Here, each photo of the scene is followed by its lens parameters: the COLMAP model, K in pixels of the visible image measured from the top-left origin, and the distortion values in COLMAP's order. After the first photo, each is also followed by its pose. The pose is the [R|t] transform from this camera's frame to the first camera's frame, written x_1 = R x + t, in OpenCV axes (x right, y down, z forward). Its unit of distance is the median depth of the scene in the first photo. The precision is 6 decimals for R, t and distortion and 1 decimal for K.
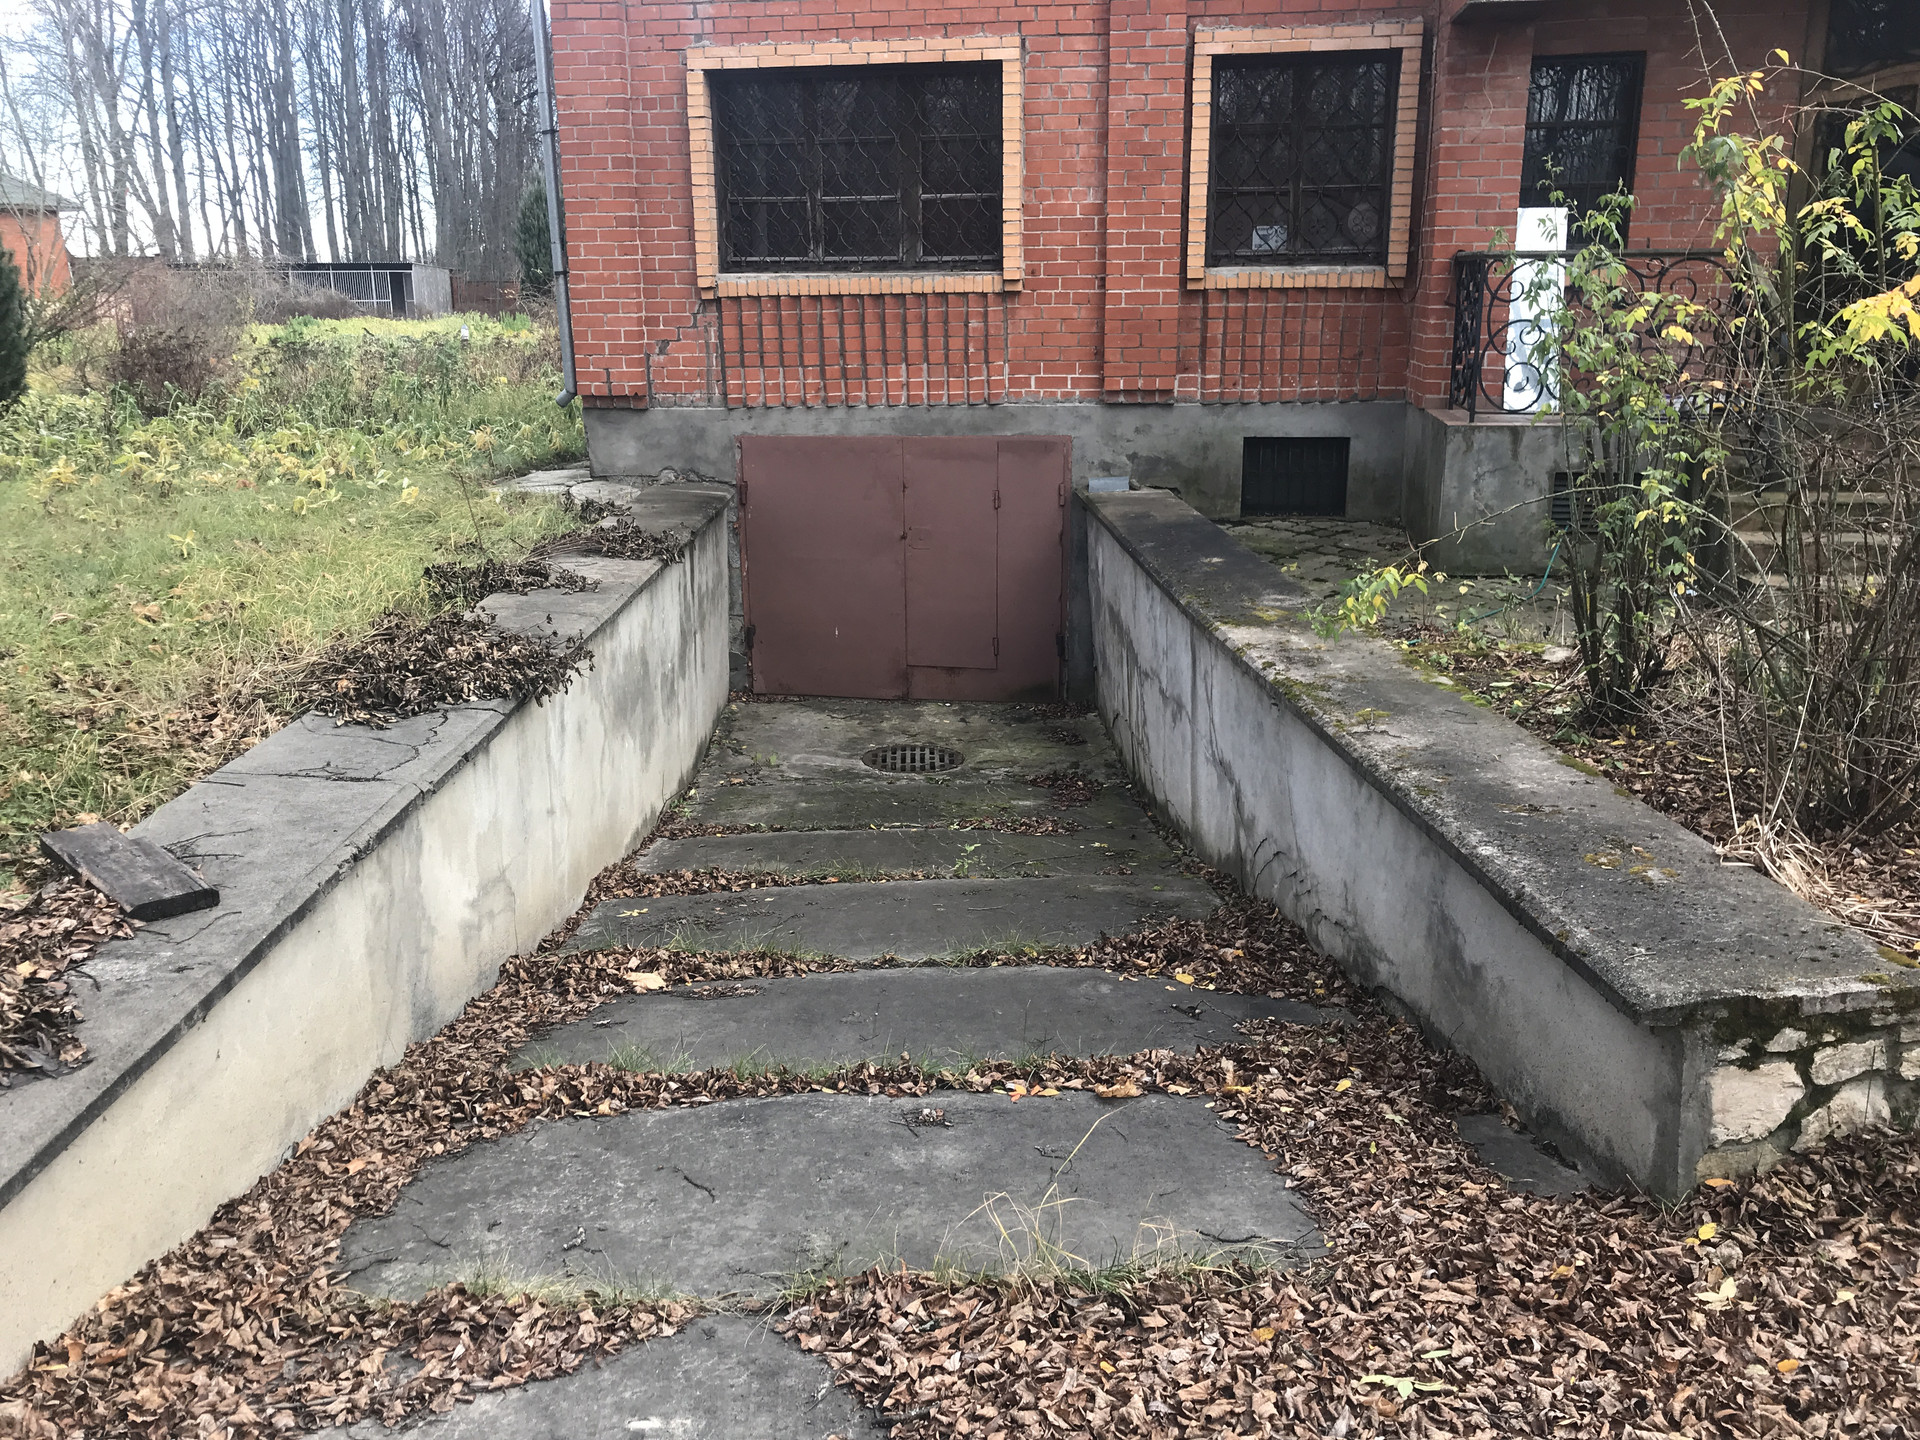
lens RADIAL K [[1556.8, 0, 964.5], [0, 1556.8, 703.5], [0, 0, 1]] dist [0.014075, -0.009696]
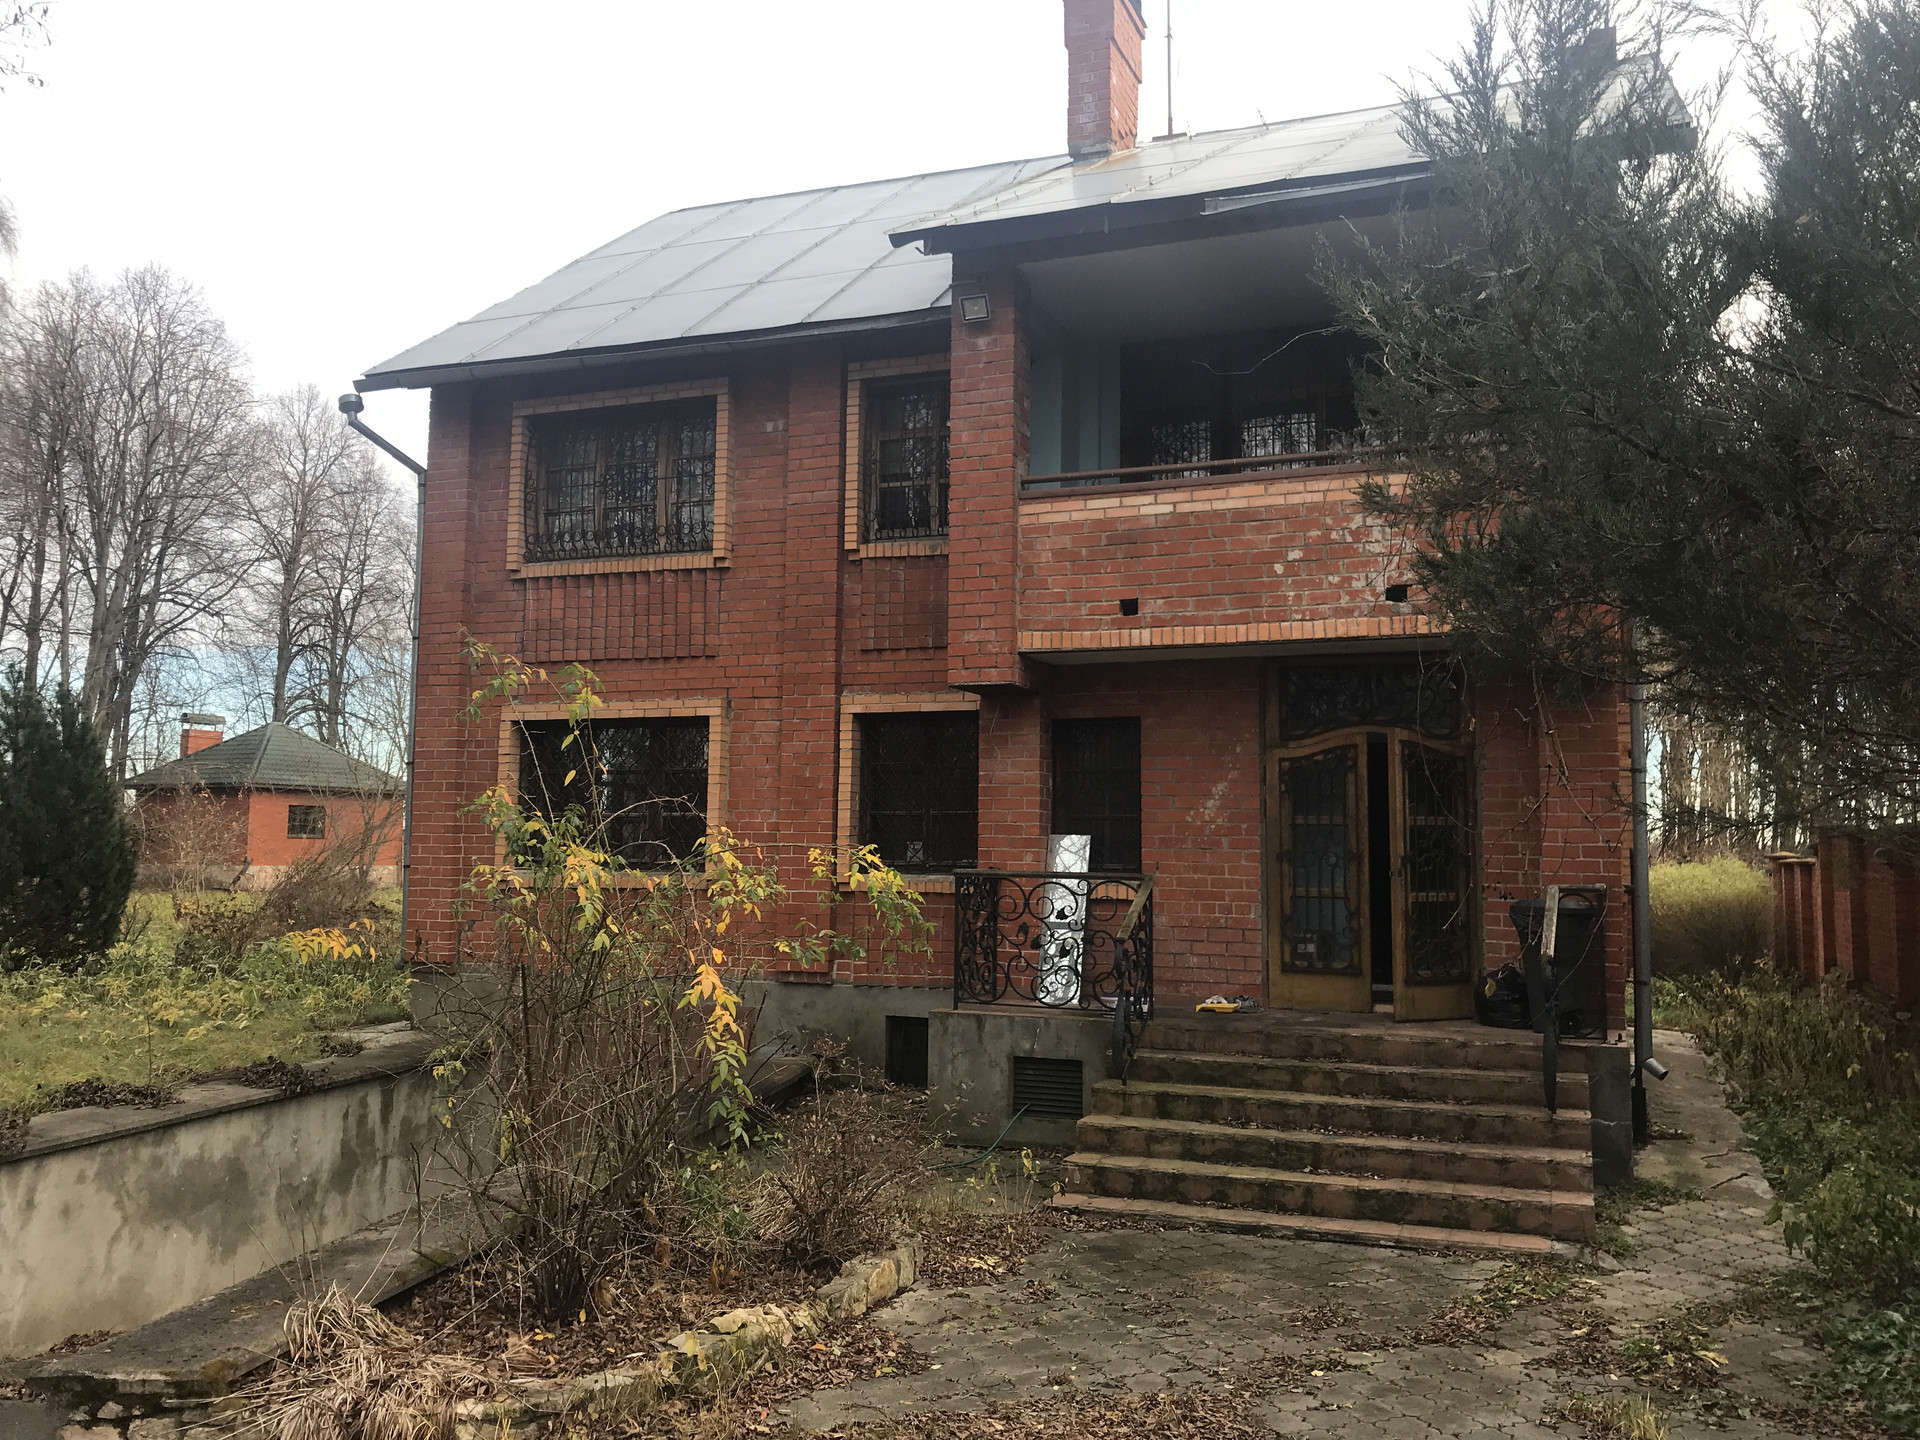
lens RADIAL K [[1556.8, 0, 956.3], [0, 1556.8, 716.9], [0, 0, 1]] dist [0.014075, -0.009696]
pose [[0.974059, 0.002499, -0.226280, 0.526681], [-0.080458, 0.938425, -0.335984, 0.008041], [0.211508, 0.345475, 0.914282, -0.145006]]
